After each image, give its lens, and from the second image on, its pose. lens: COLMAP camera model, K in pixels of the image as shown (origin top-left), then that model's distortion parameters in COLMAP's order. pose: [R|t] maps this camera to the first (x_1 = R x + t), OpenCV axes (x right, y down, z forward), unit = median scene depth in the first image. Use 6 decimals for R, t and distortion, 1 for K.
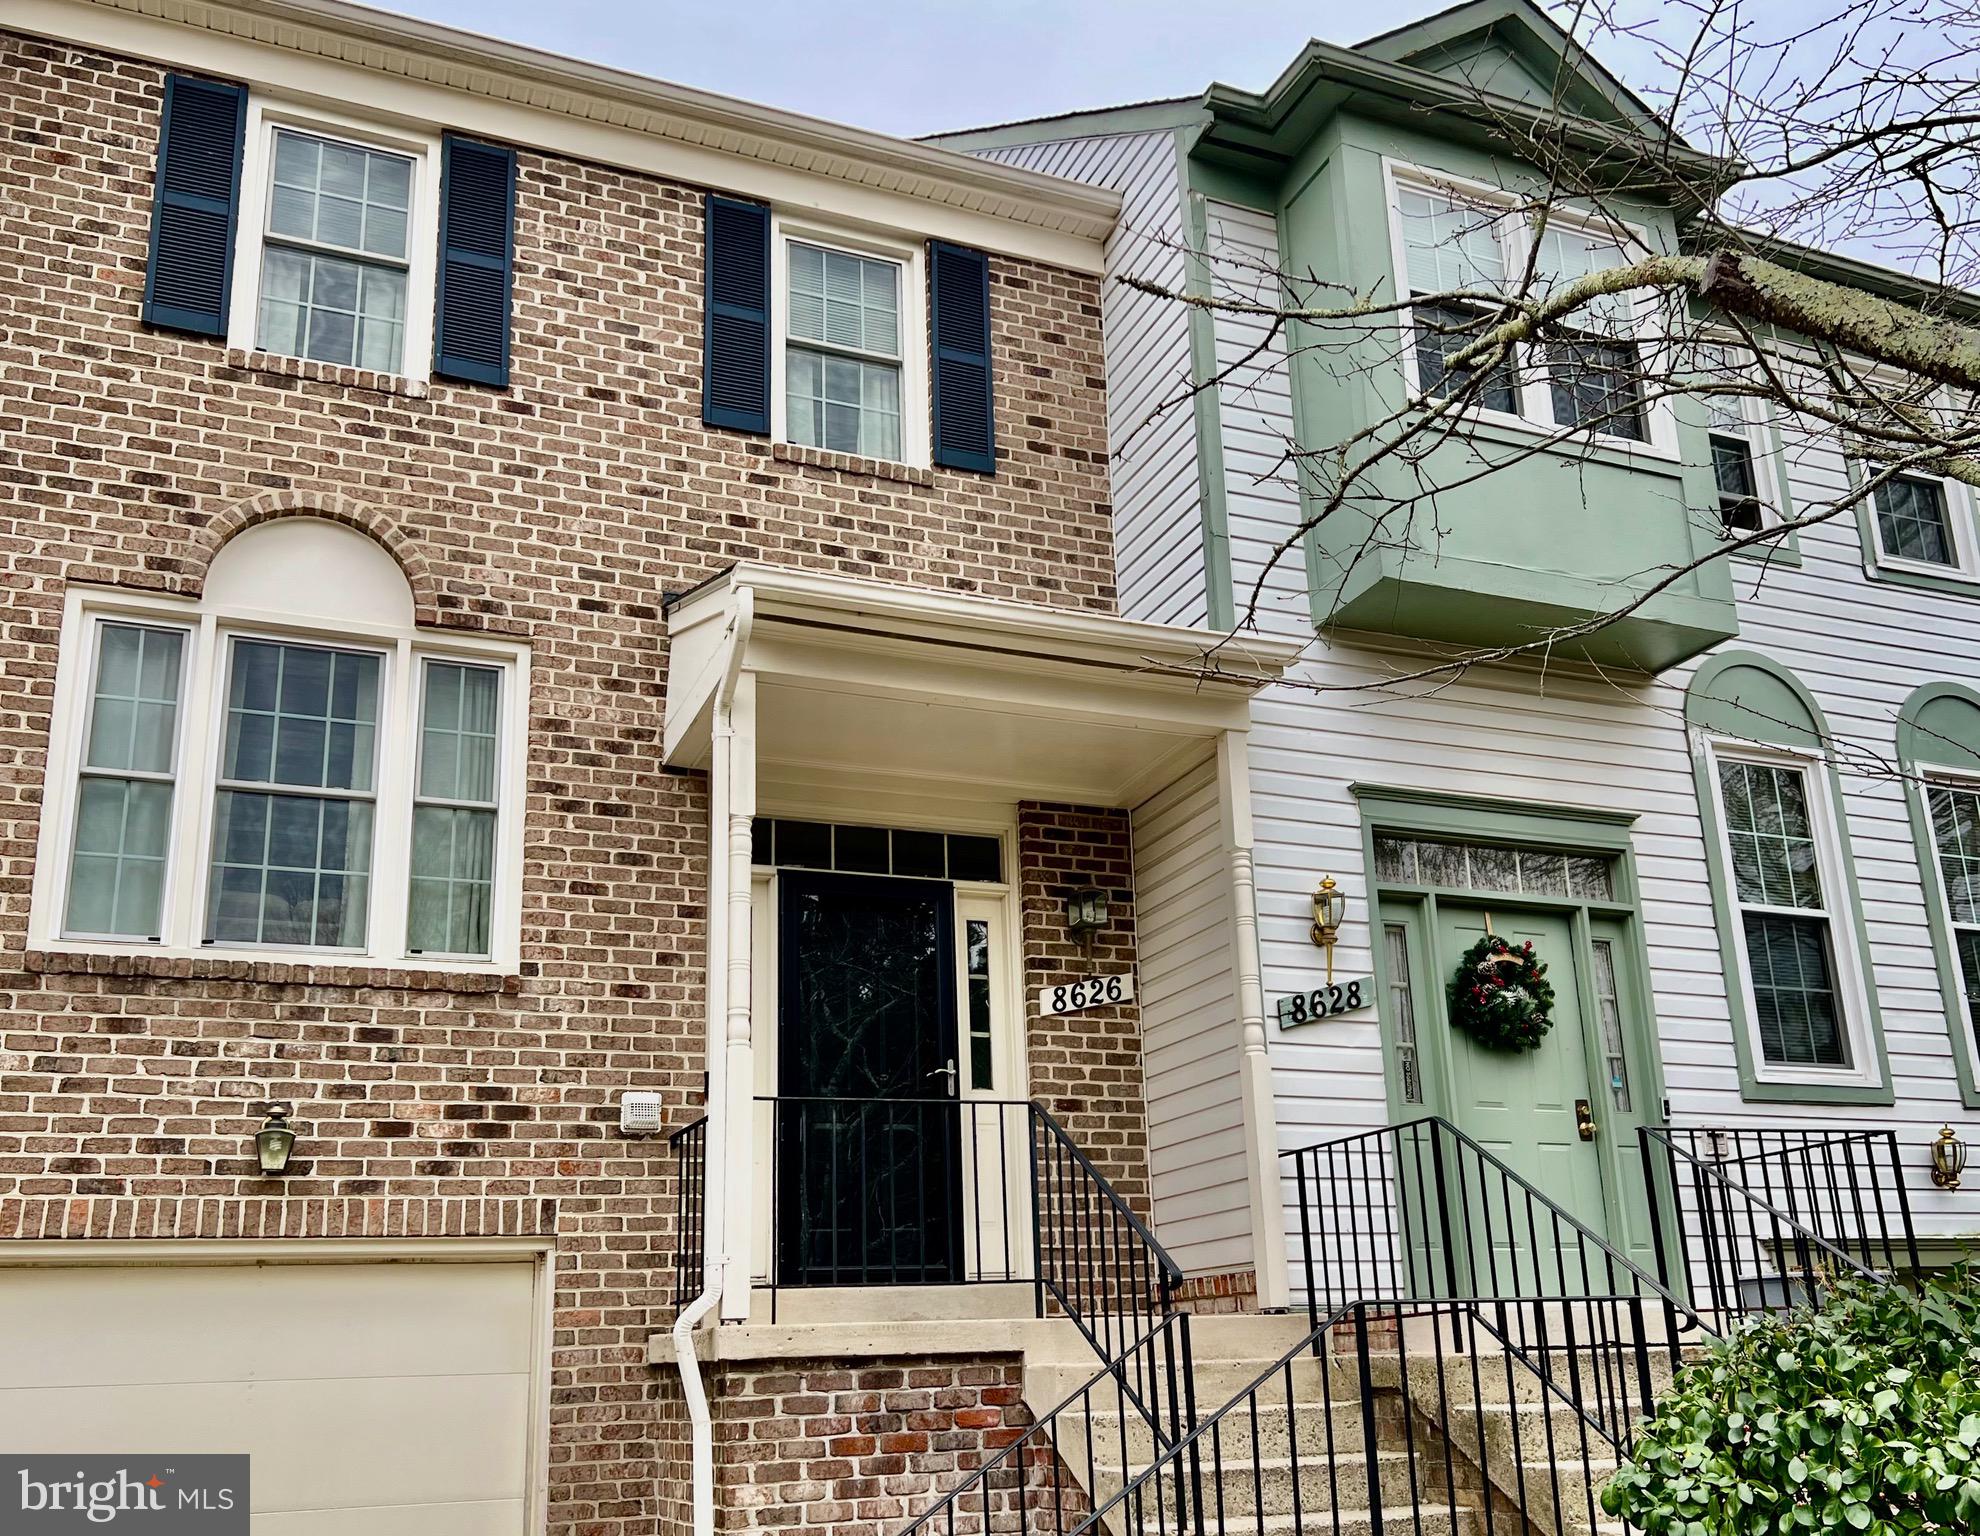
lens RADIAL K [[1811.3, 0, 1025.3], [0, 1811.3, 853.0], [0, 0, 1]] dist [-0.007881, 0.000000]
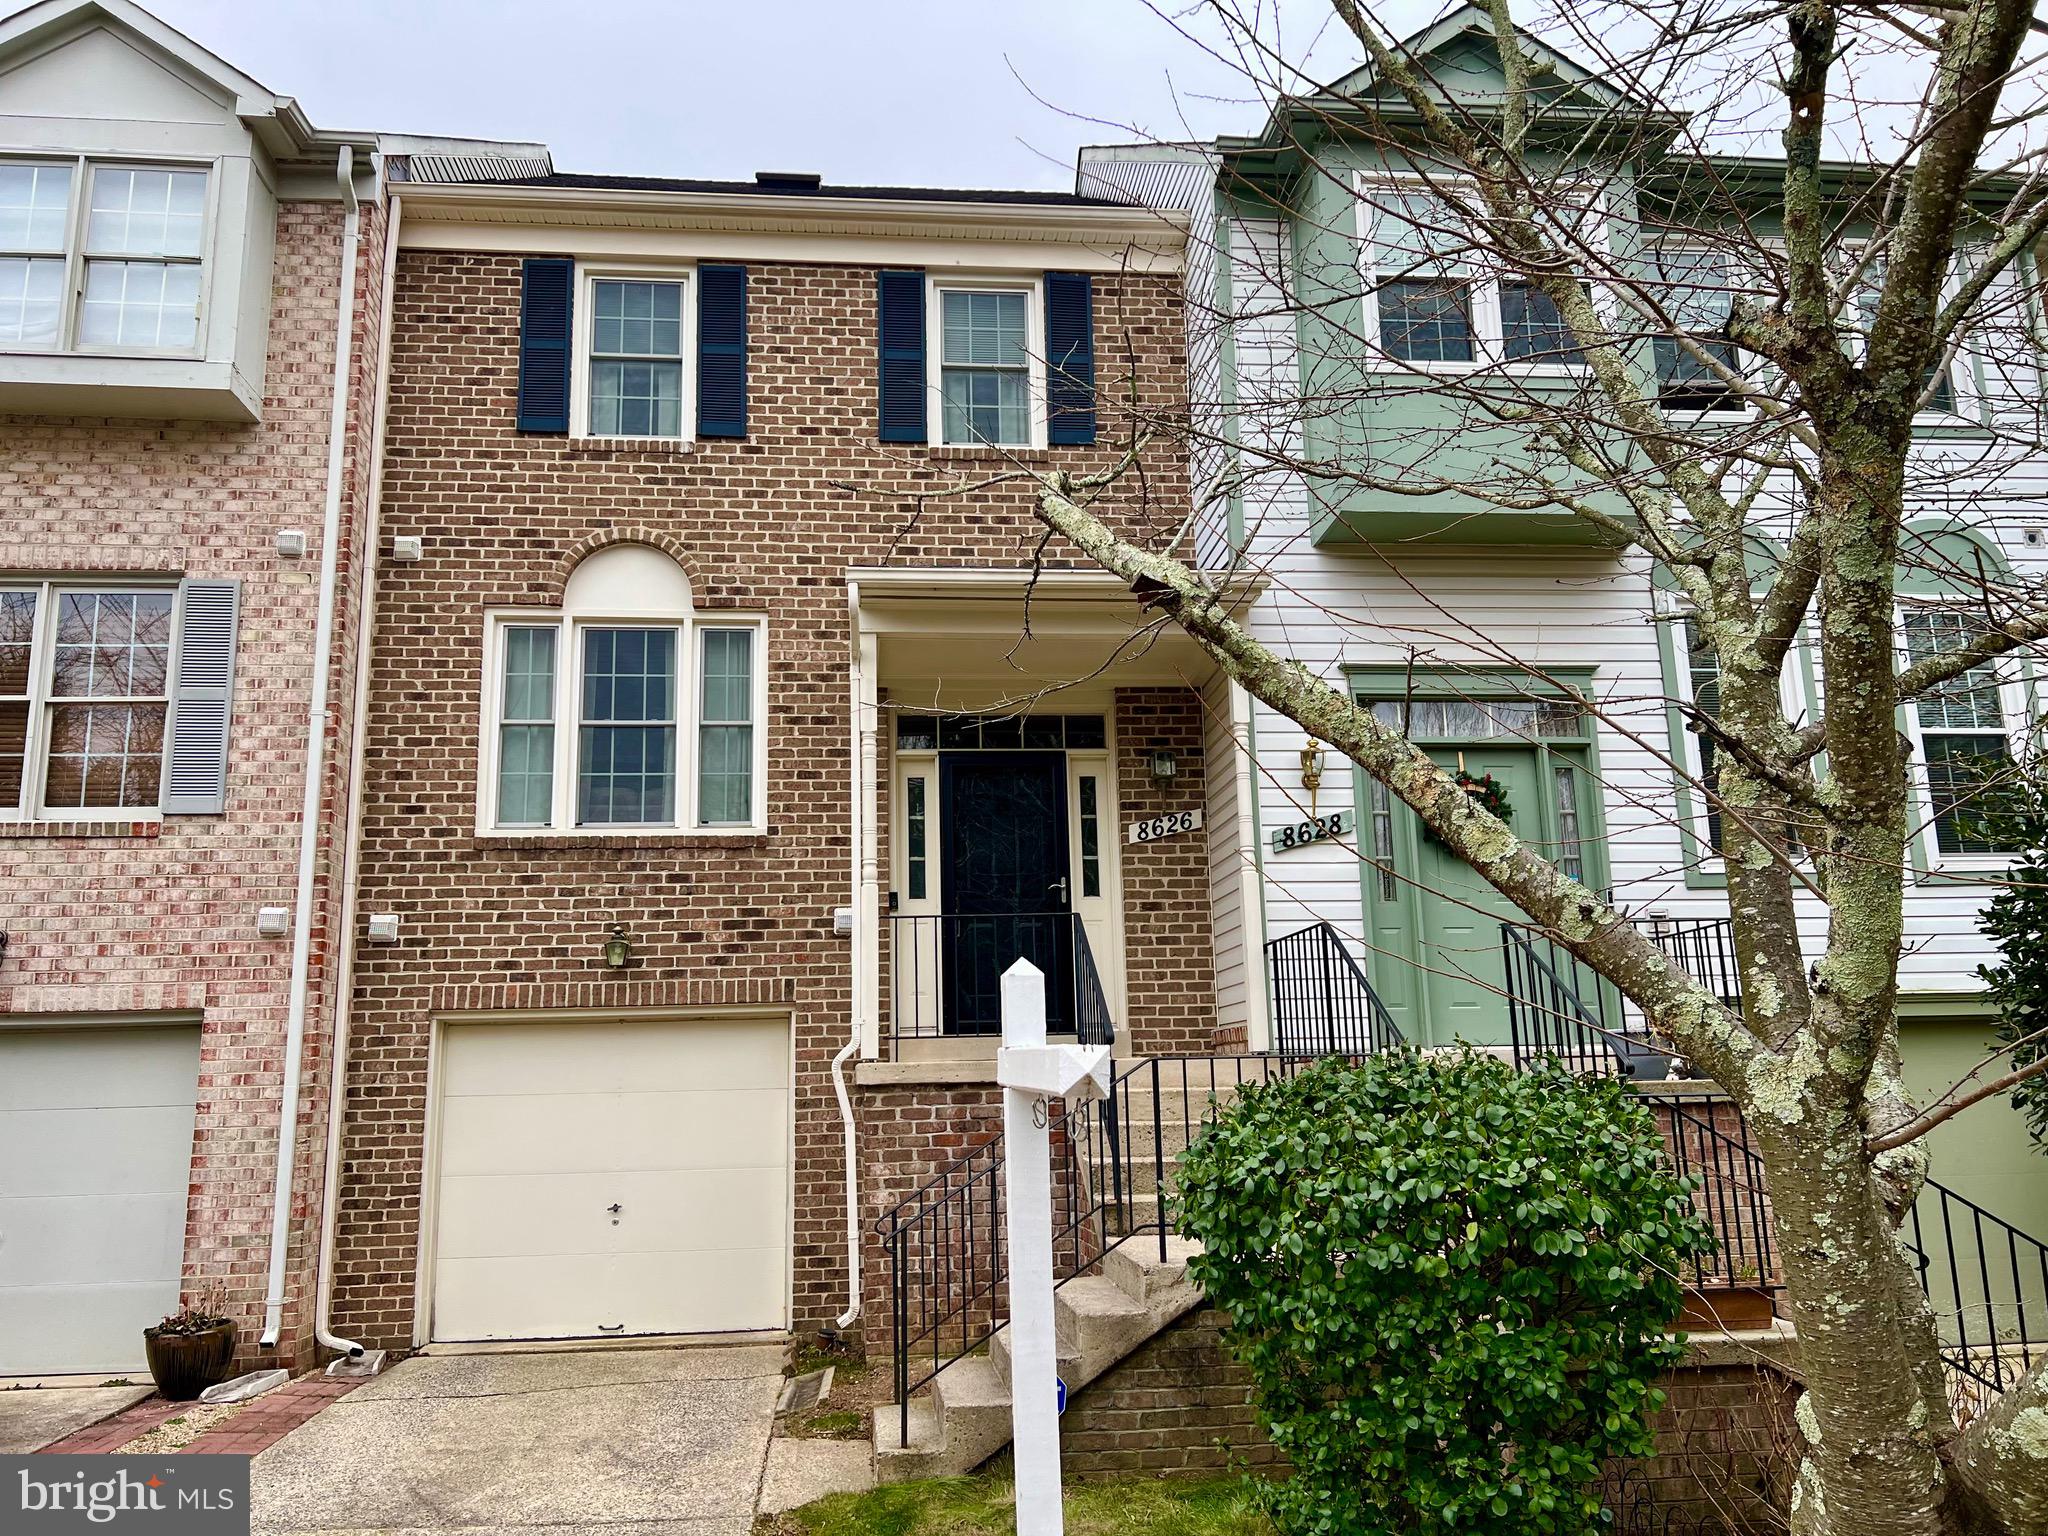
lens RADIAL K [[1546.1, 0, 1023.4], [0, 1546.1, 772.2], [0, 0, 1]] dist [-0.001359, -0.019200]
pose [[0.951130, -0.047163, -0.305167, 0.313867], [0.074529, 0.994112, 0.078653, -0.068730], [0.299661, -0.097553, 0.949045, -0.166419]]
